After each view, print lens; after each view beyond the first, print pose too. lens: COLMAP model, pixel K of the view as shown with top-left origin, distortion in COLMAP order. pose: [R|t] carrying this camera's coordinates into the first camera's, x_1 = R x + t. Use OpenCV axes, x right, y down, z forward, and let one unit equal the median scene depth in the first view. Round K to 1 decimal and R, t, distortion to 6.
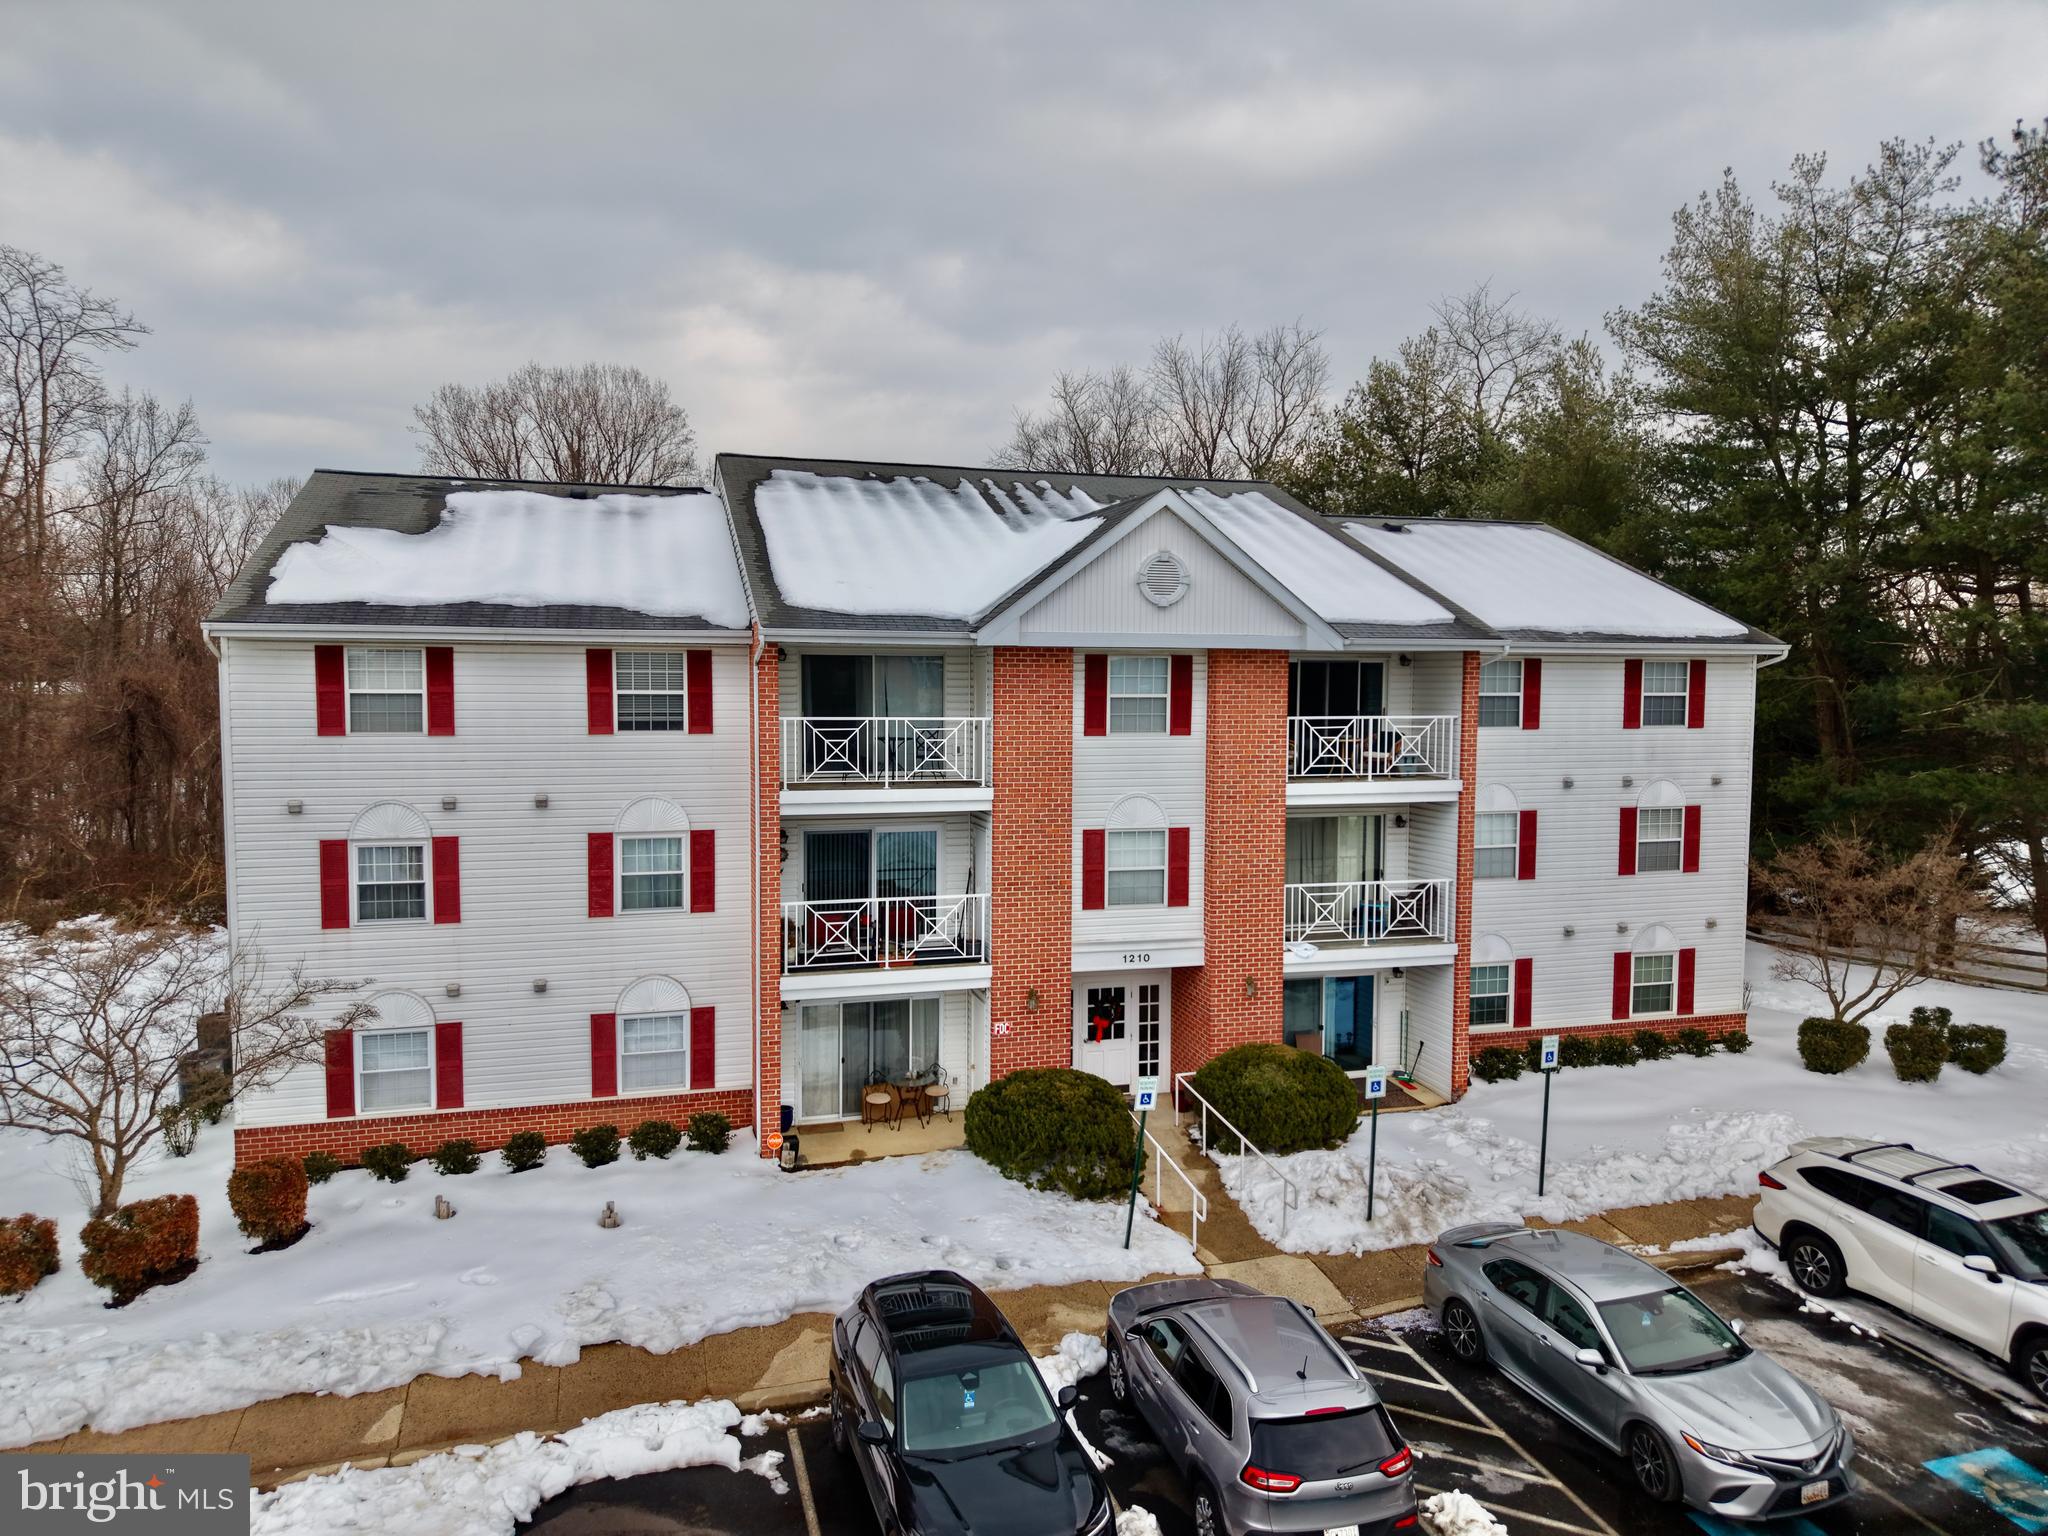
lens RADIAL K [[1381.3, 0, 1024.0], [0, 1381.3, 768.0], [0, 0, 1]] dist [0.028079, -0.029264]
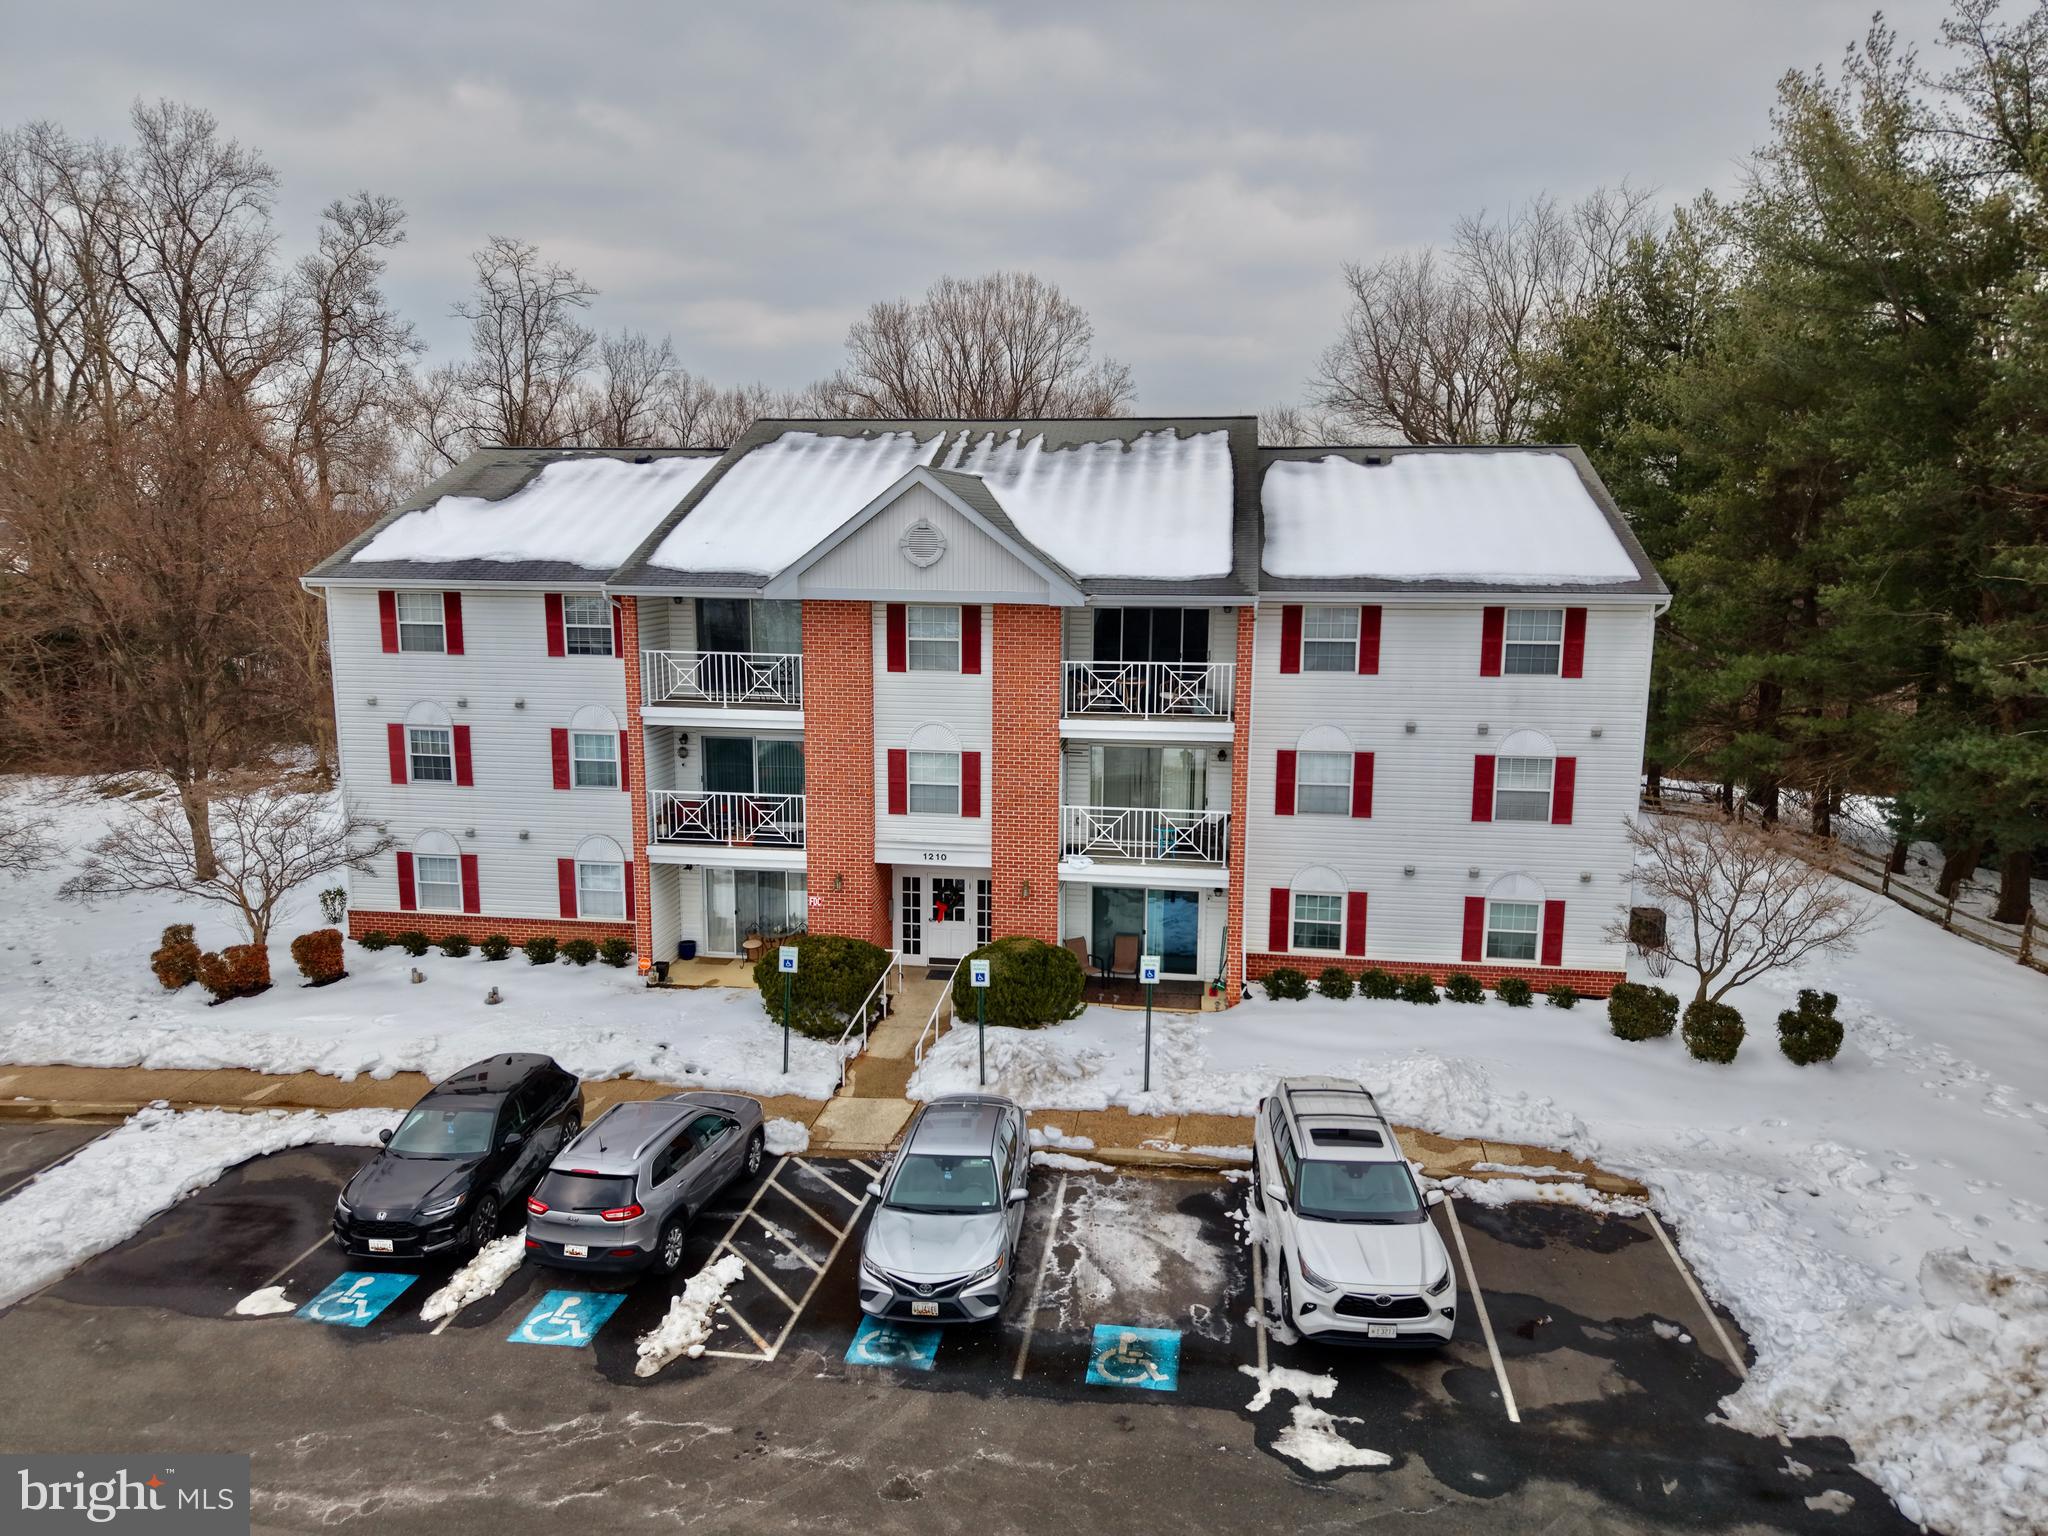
lens RADIAL K [[1381.3, 0, 1024.0], [0, 1381.3, 768.0], [0, 0, 1]] dist [0.028079, -0.029264]
pose [[0.910439, 0.070286, -0.407629, 0.667265], [-0.029252, 0.993931, 0.106046, -0.072628], [0.412608, -0.084625, 0.906969, -0.058577]]
